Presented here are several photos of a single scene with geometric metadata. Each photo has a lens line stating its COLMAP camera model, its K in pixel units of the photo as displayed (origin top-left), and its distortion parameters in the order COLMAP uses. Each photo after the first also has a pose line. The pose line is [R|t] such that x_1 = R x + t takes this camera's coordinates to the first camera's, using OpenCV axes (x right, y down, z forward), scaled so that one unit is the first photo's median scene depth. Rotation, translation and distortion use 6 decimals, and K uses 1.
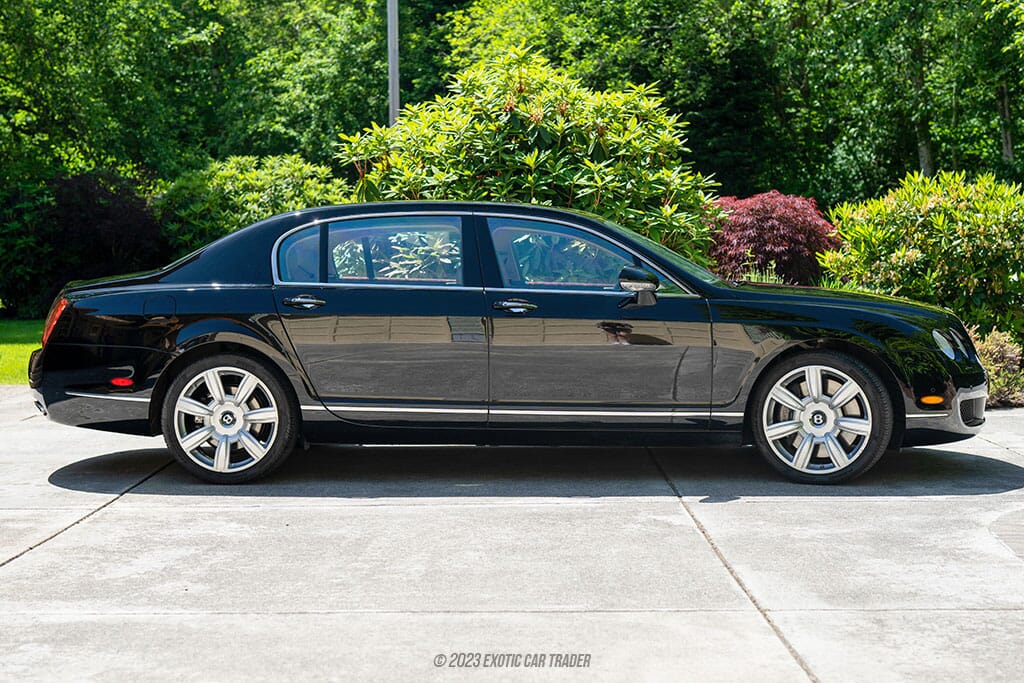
lens RADIAL K [[1373.7, 0, 496.0], [0, 1373.7, 313.3], [0, 0, 1]] dist [0.012062, 0.018308]
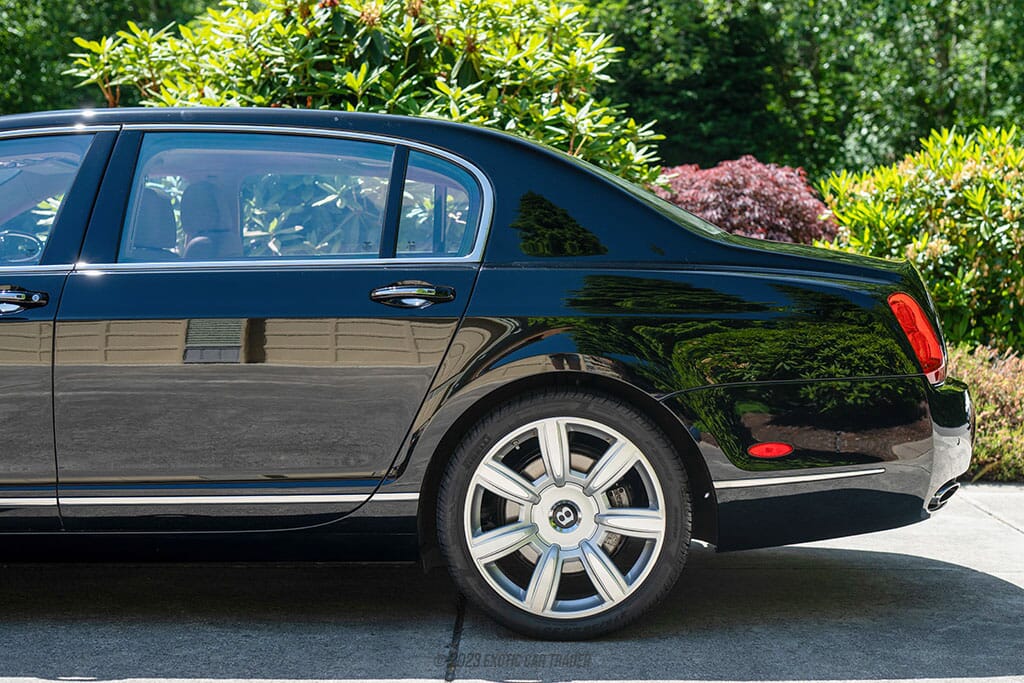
lens RADIAL K [[1539.6, 0, 537.3], [0, 1539.6, 343.0], [0, 0, 1]] dist [0.006711, 0.002909]
pose [[0.998759, 0.020981, 0.045165, 0.069488], [-0.021633, 0.999668, 0.014012, -0.001131], [-0.044856, -0.014972, 0.998881, 0.239877]]
